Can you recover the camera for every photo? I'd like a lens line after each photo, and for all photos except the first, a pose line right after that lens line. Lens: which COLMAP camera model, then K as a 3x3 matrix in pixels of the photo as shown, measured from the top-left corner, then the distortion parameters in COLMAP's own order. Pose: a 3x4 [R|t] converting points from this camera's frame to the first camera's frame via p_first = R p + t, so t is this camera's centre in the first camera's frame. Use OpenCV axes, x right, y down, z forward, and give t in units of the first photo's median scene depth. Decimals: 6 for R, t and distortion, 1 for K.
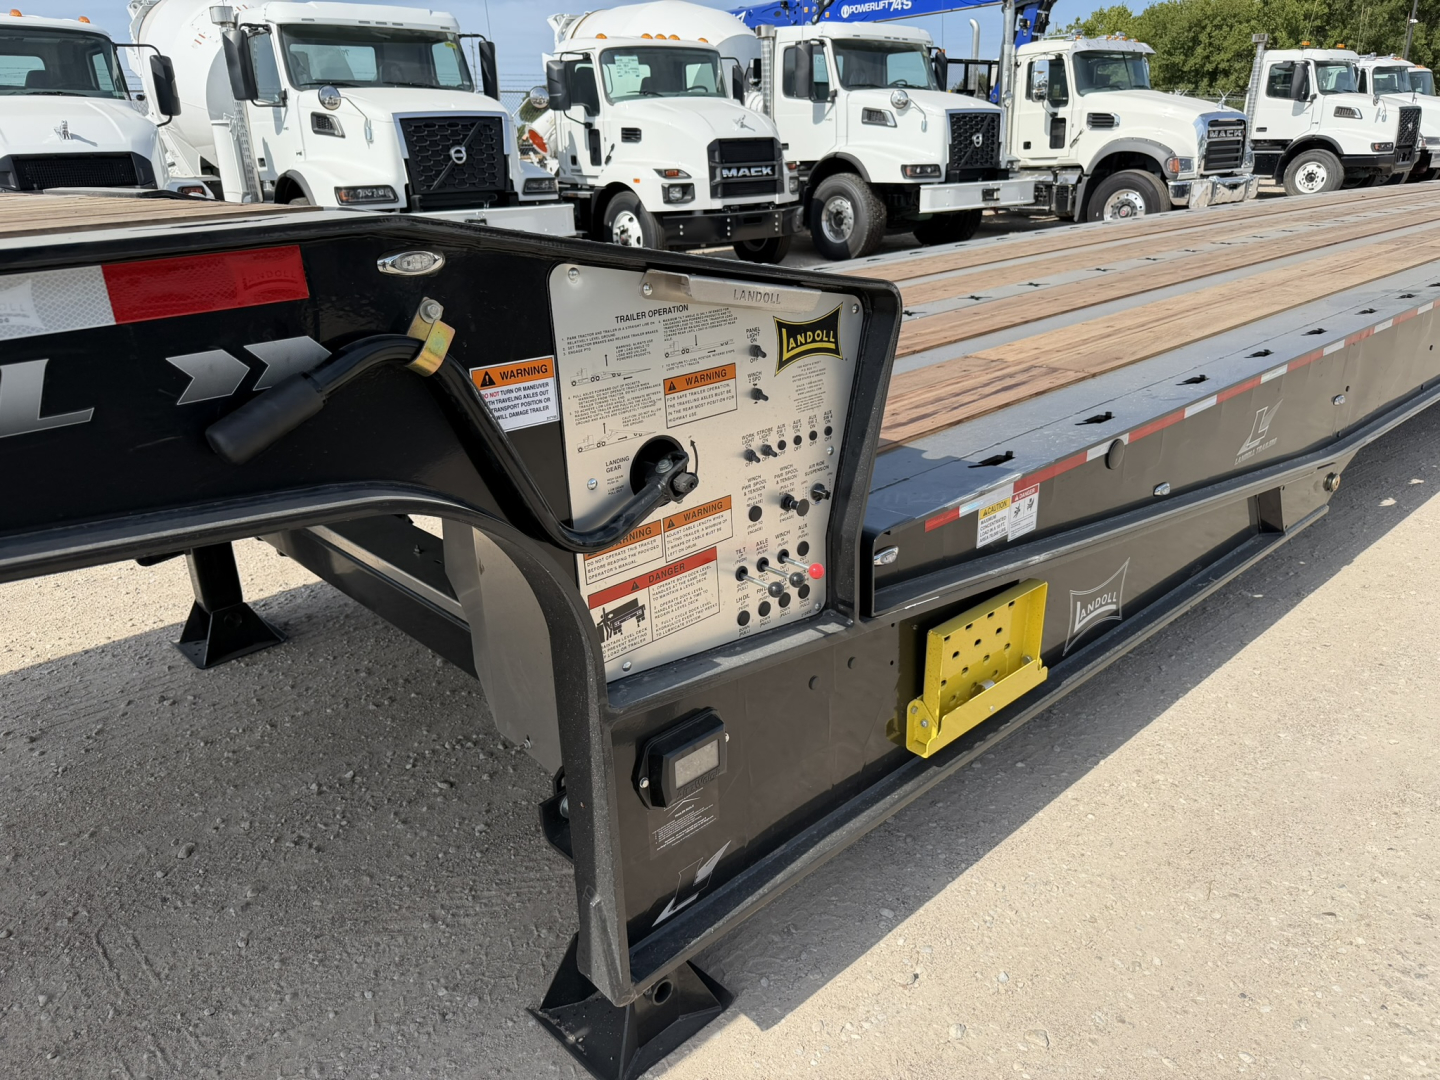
lens RADIAL K [[1027.6, 0, 721.6], [0, 1027.6, 530.7], [0, 0, 1]] dist [0.044208, -0.066893]
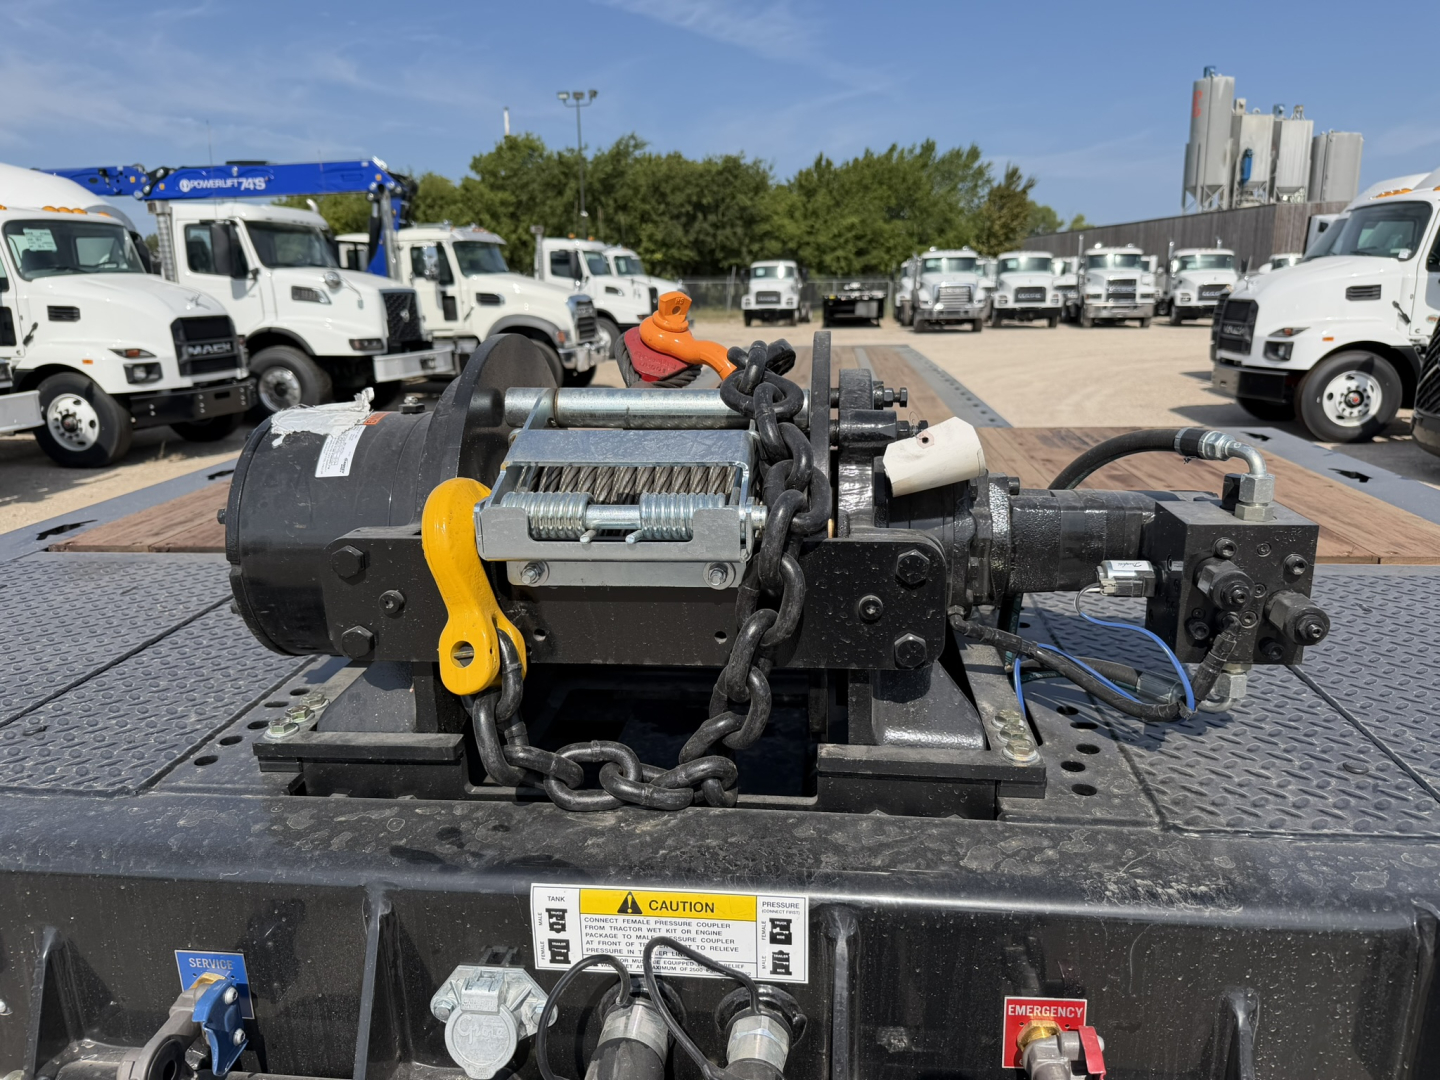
lens RADIAL K [[1027.6, 0, 723.3], [0, 1027.6, 541.3], [0, 0, 1]] dist [0.044208, -0.066893]
pose [[0.746045, -0.143698, 0.650206, -0.240406], [0.226683, 0.972925, -0.045075, -0.016007], [-0.626124, 0.181019, 0.758420, -0.006672]]
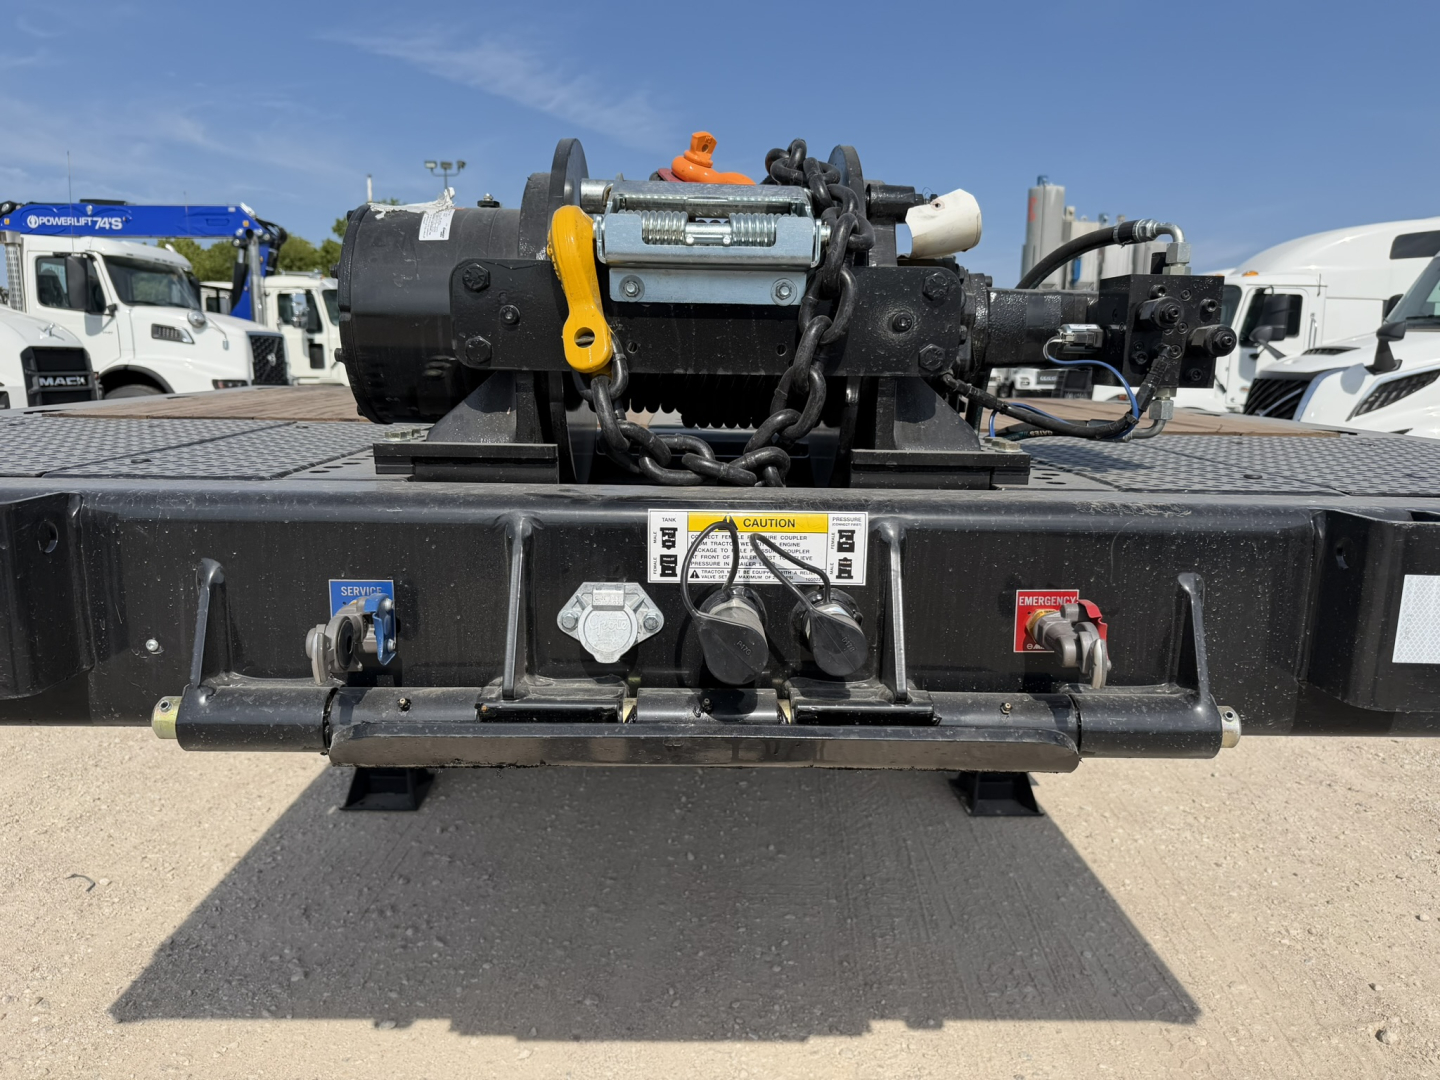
lens RADIAL K [[1027.6, 0, 720.2], [0, 1027.6, 546.6], [0, 0, 1]] dist [0.044208, -0.066893]
pose [[0.654405, -0.090155, 0.750751, -0.263407], [0.227405, 0.970368, -0.081693, 0.006353], [-0.721139, 0.224184, 0.655515, -0.002679]]
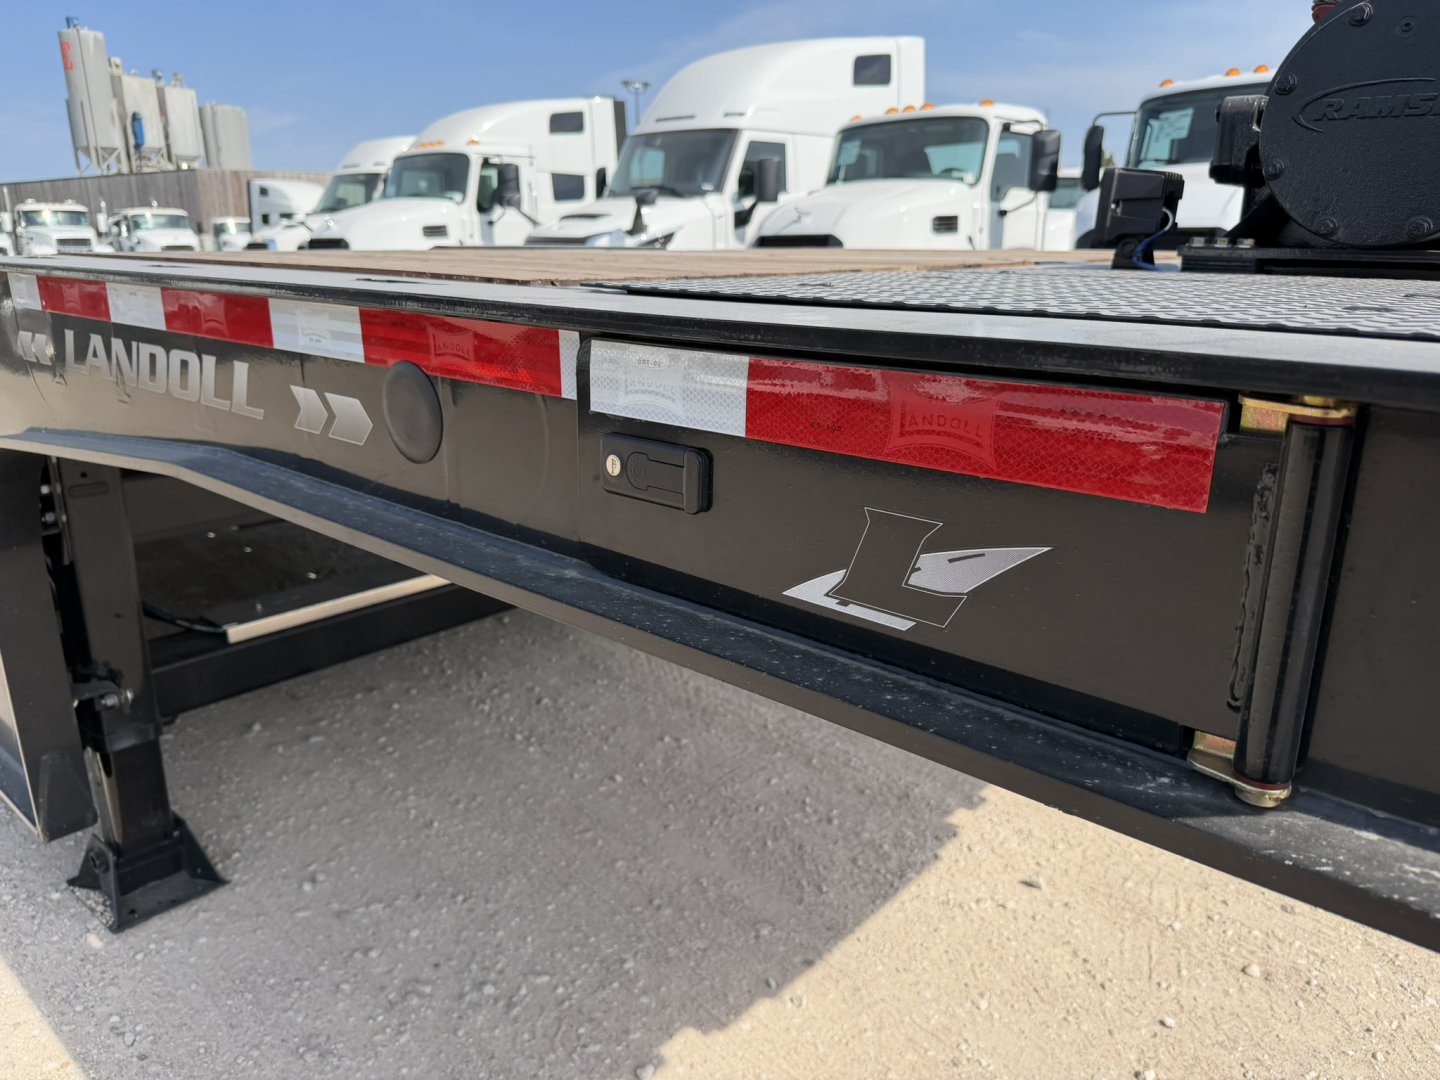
lens RADIAL K [[1027.6, 0, 719.8], [0, 1027.6, 549.9], [0, 0, 1]] dist [0.044208, -0.066893]
pose [[-0.108045, -0.251267, 0.961869, -0.291431], [0.353416, 0.894623, 0.273399, -0.038489], [-0.929206, 0.369480, -0.007858, 0.139392]]
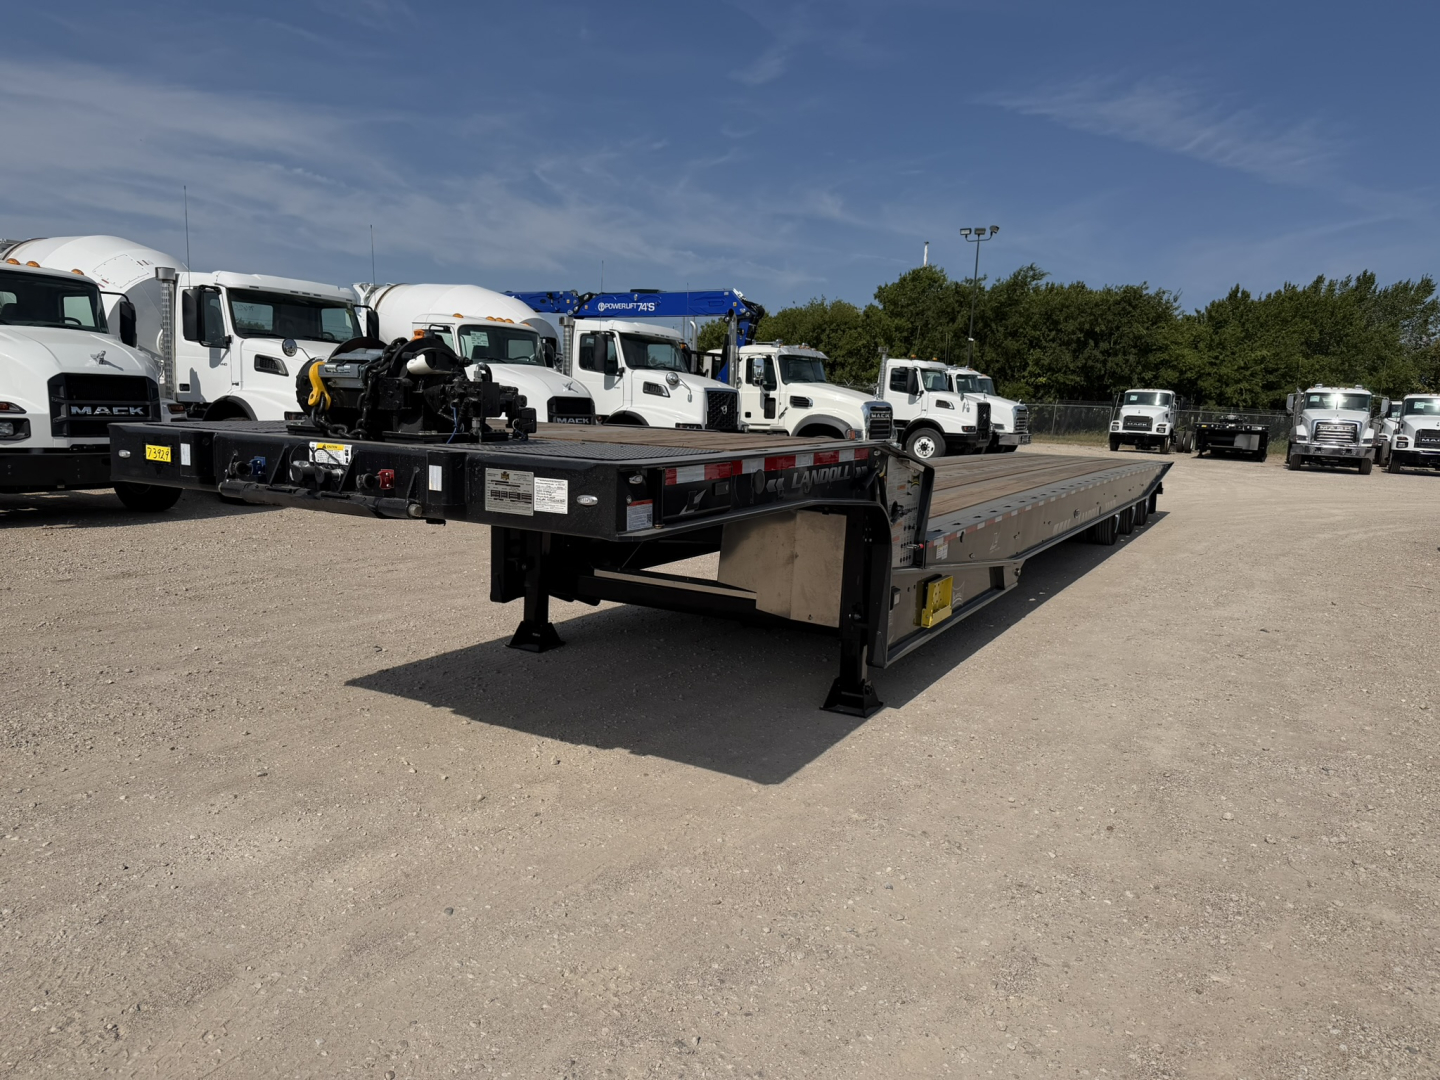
lens RADIAL K [[1027.6, 0, 709.4], [0, 1027.6, 538.6], [0, 0, 1]] dist [0.044208, -0.066893]
pose [[0.948351, 0.025354, 0.316209, -0.199494], [0.044702, 0.976174, -0.212337, 0.084845], [-0.314059, 0.215505, 0.924621, -0.234519]]
